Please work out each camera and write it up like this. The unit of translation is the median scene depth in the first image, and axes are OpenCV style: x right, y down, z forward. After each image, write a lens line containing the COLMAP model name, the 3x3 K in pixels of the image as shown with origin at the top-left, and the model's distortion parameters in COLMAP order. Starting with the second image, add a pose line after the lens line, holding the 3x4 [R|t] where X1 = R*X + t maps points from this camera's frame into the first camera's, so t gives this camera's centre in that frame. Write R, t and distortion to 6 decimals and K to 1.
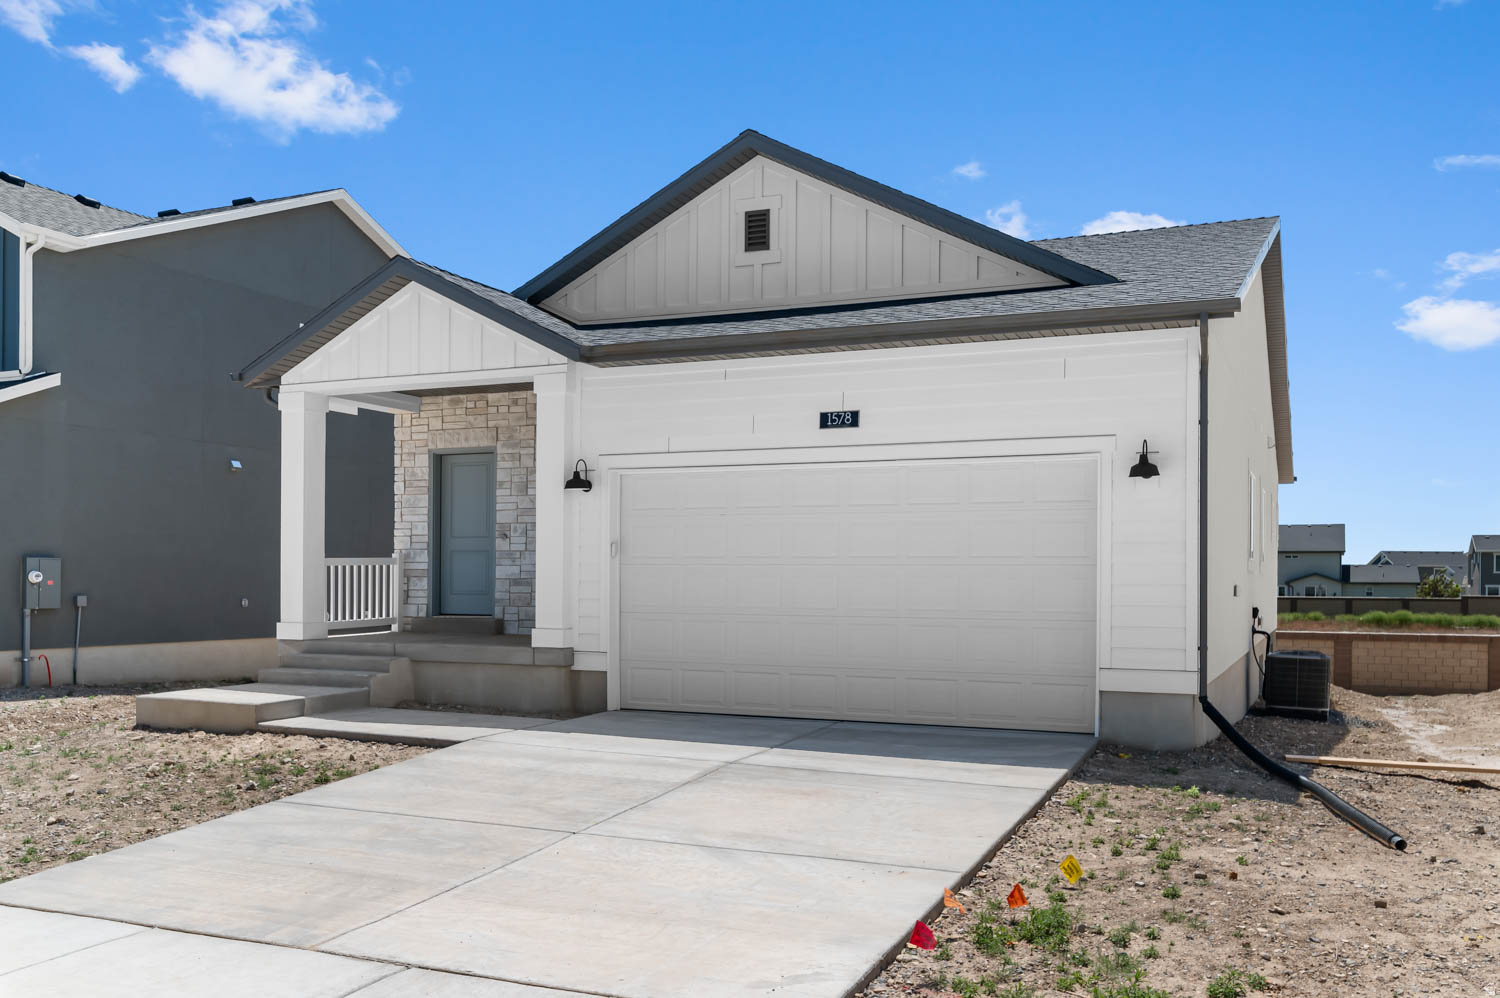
lens RADIAL K [[1313.3, 0, 748.3], [0, 1313.3, 502.6], [0, 0, 1]] dist [0.015408, -0.003978]
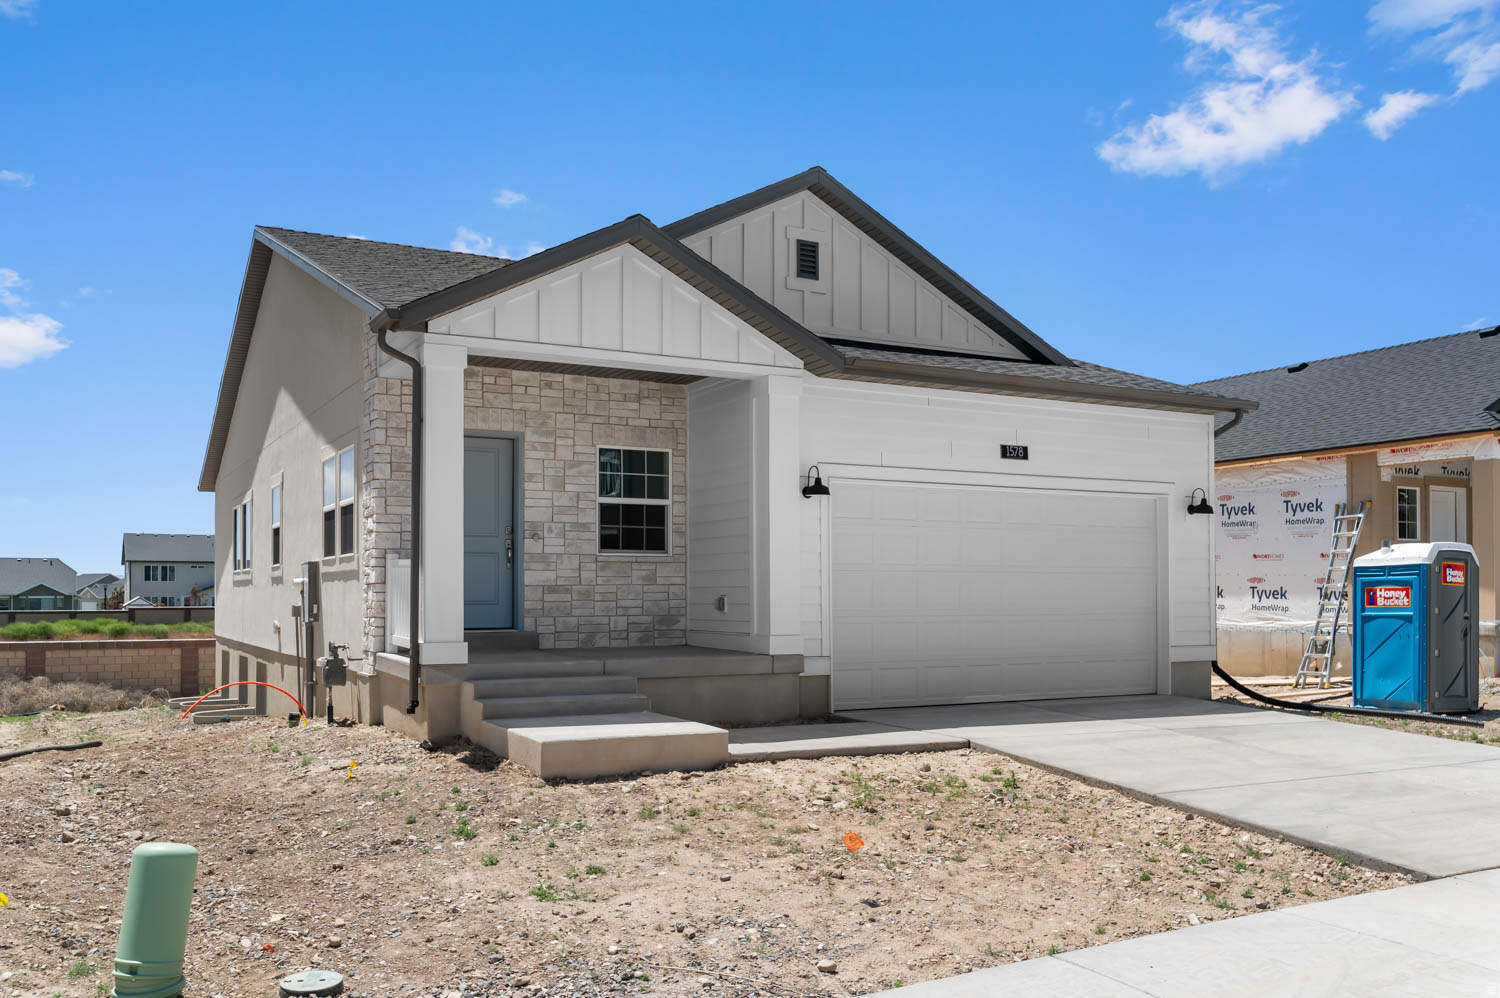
lens RADIAL K [[1313.3, 0, 747.7], [0, 1313.3, 500.1], [0, 0, 1]] dist [0.015408, -0.003978]
pose [[0.585138, 0.050239, 0.809376, -0.954334], [-0.043545, 0.998586, -0.030503, 0.025776], [-0.809764, -0.017396, 0.586498, 0.441168]]
